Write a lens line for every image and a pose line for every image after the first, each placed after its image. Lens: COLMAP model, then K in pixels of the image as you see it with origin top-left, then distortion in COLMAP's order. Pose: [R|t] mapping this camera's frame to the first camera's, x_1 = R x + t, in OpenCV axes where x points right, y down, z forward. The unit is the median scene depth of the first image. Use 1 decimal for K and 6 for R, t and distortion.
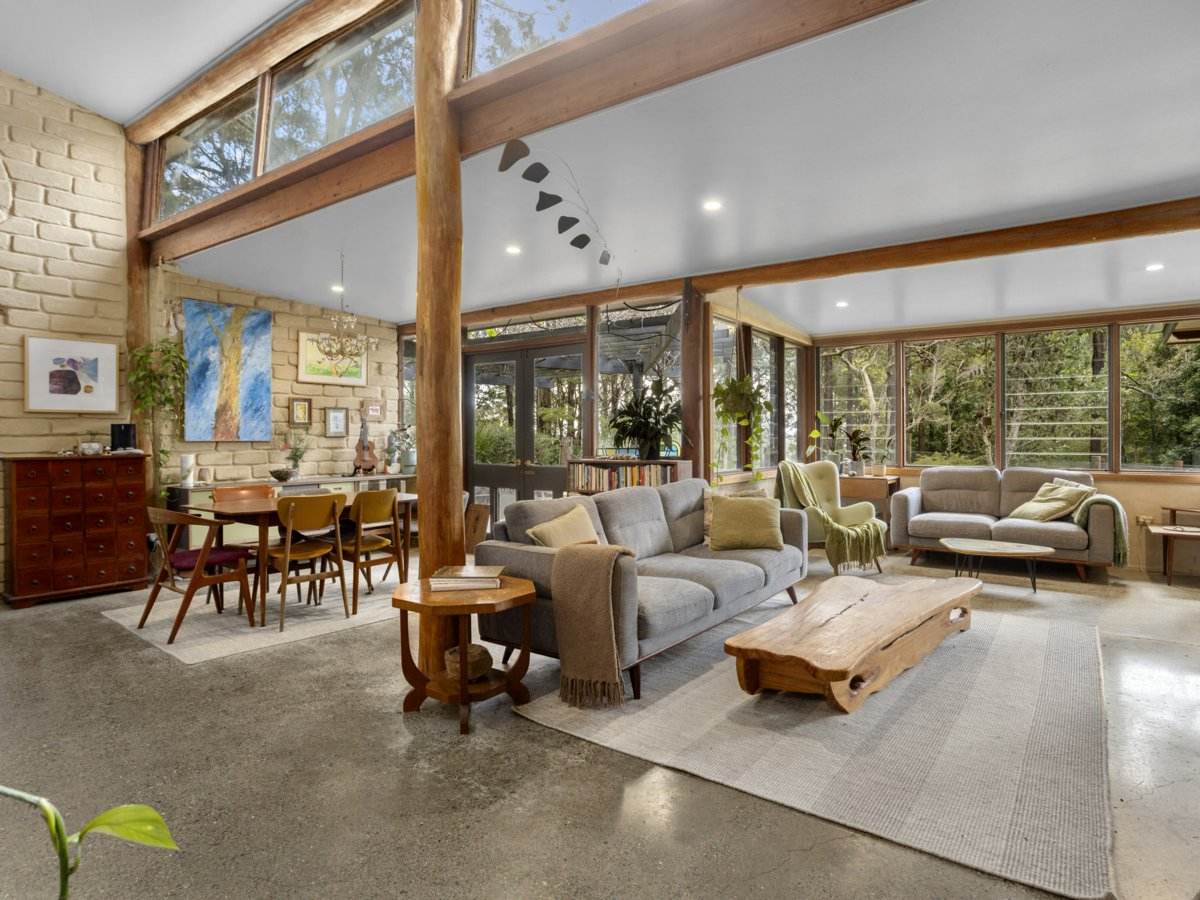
lens RADIAL K [[658.8, 0, 604.4], [0, 658.8, 452.4], [0, 0, 1]] dist [-0.030903, -0.000153]
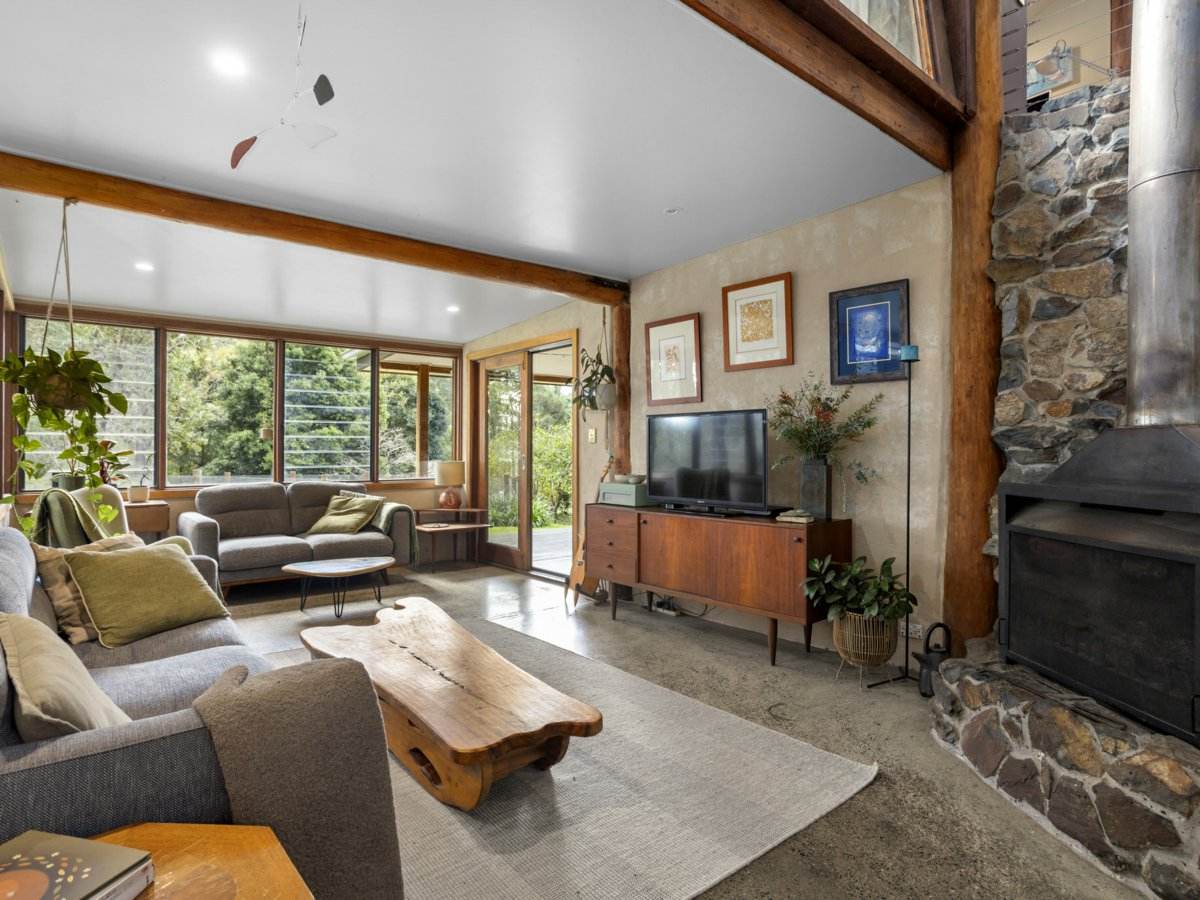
lens RADIAL K [[658.8, 0, 604.4], [0, 658.8, 452.4], [0, 0, 1]] dist [-0.030903, -0.000153]
pose [[0.240526, 0.000296, 0.970643, -0.228081], [0.019465, 0.999797, -0.005129, -0.007848], [-0.970448, 0.020127, 0.240471, 0.356413]]
